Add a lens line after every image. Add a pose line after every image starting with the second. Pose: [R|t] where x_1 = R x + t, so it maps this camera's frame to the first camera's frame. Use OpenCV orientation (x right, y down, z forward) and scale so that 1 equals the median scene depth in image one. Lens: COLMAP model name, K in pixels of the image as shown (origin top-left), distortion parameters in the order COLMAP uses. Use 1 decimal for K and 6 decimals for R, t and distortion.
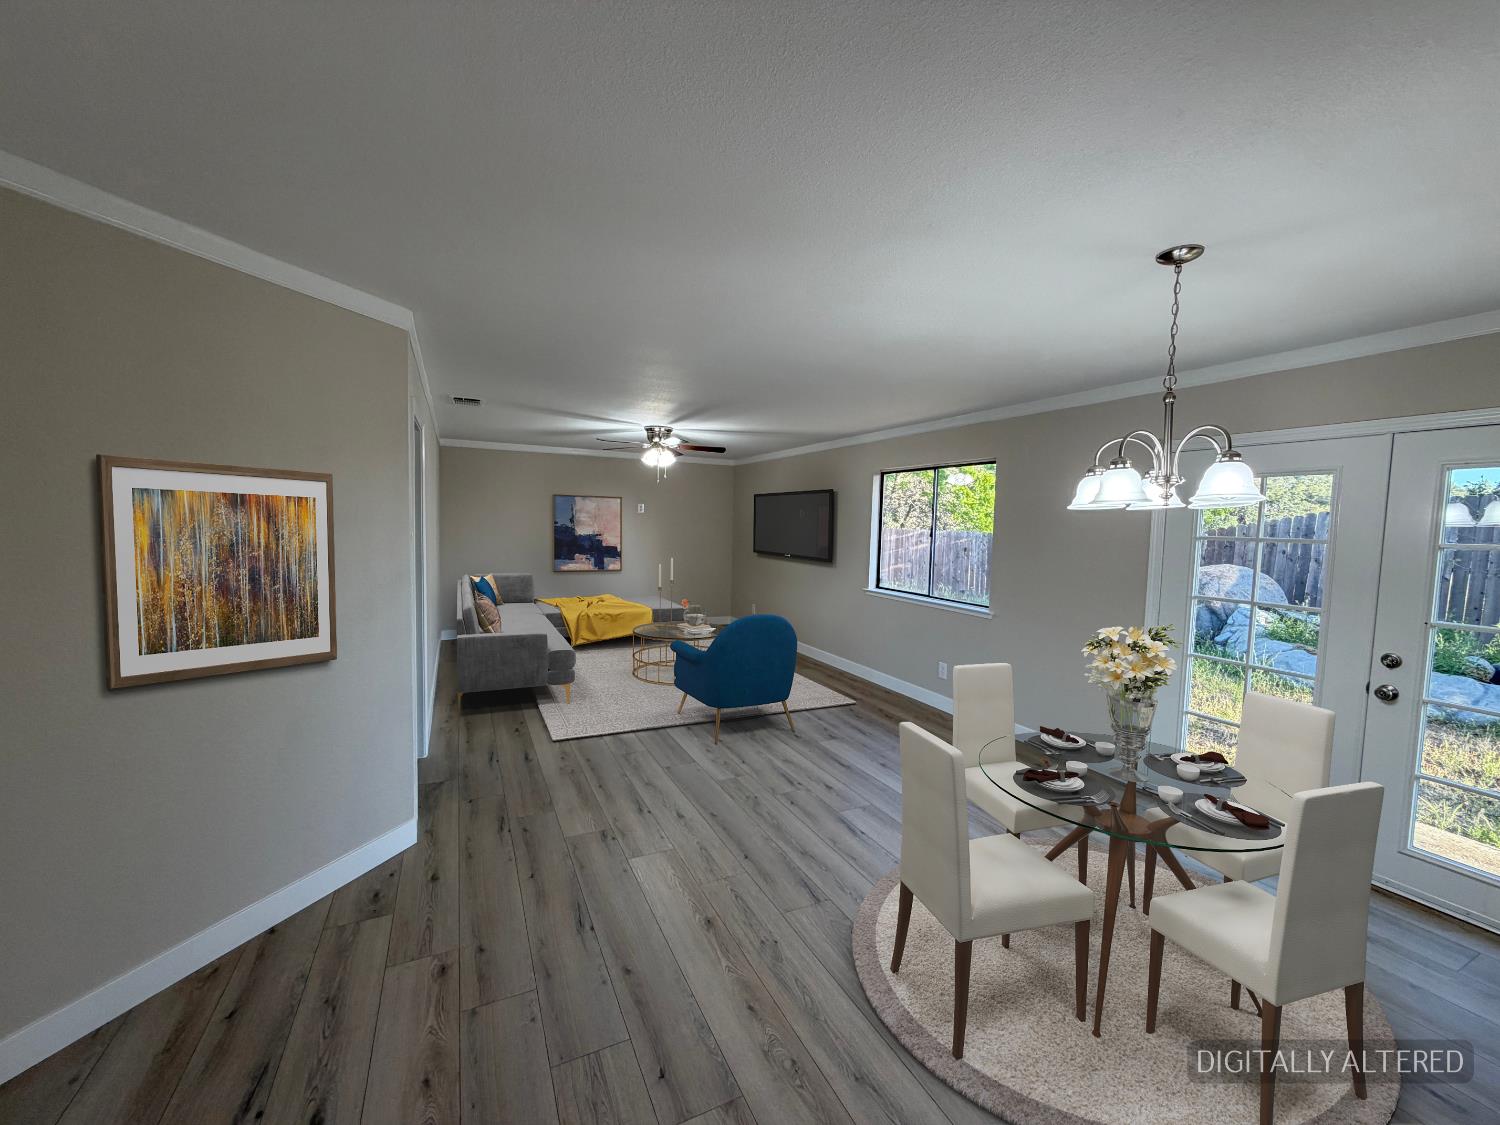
lens RADIAL K [[601.0, 0, 750.0], [0, 601.0, 562.5], [0, 0, 1]] dist [0.000710, 0.000084]
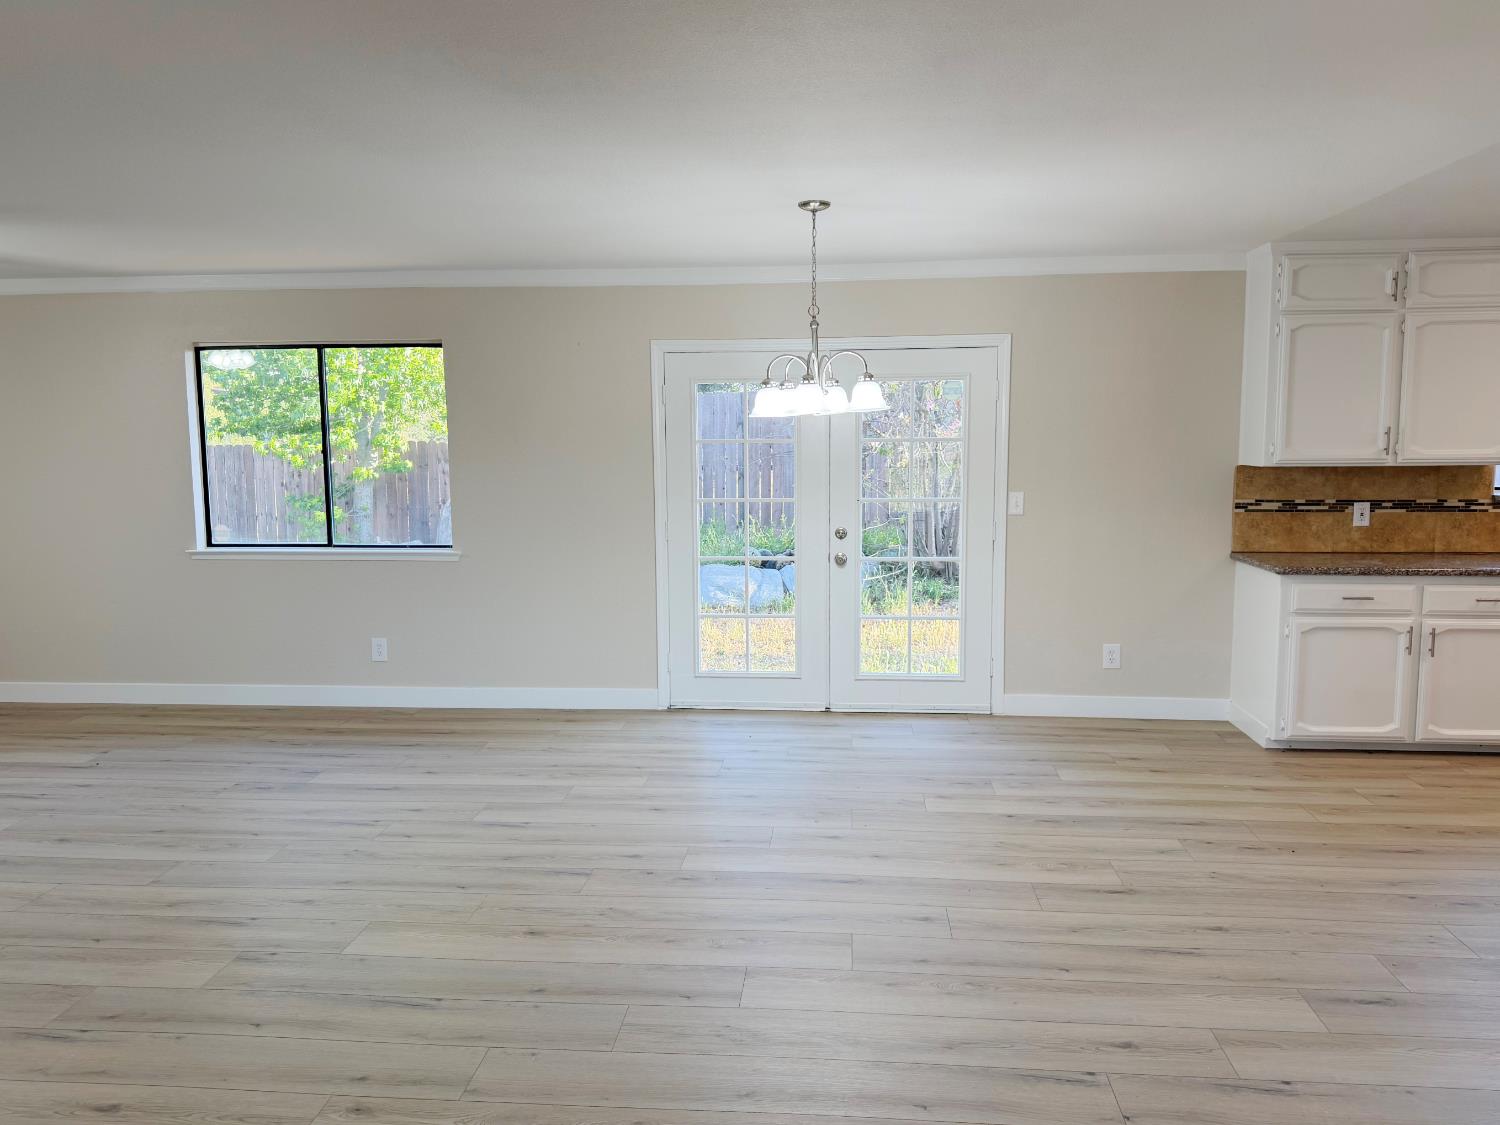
lens RADIAL K [[1112.5, 0, 750.0], [0, 1112.5, 562.5], [0, 0, 1]] dist [0.050609, -0.002876]
pose [[0.519072, -0.129015, 0.844937, -0.897023], [0.079605, 0.991543, 0.102496, -0.025068], [-0.851015, 0.014059, 0.524953, -0.043216]]
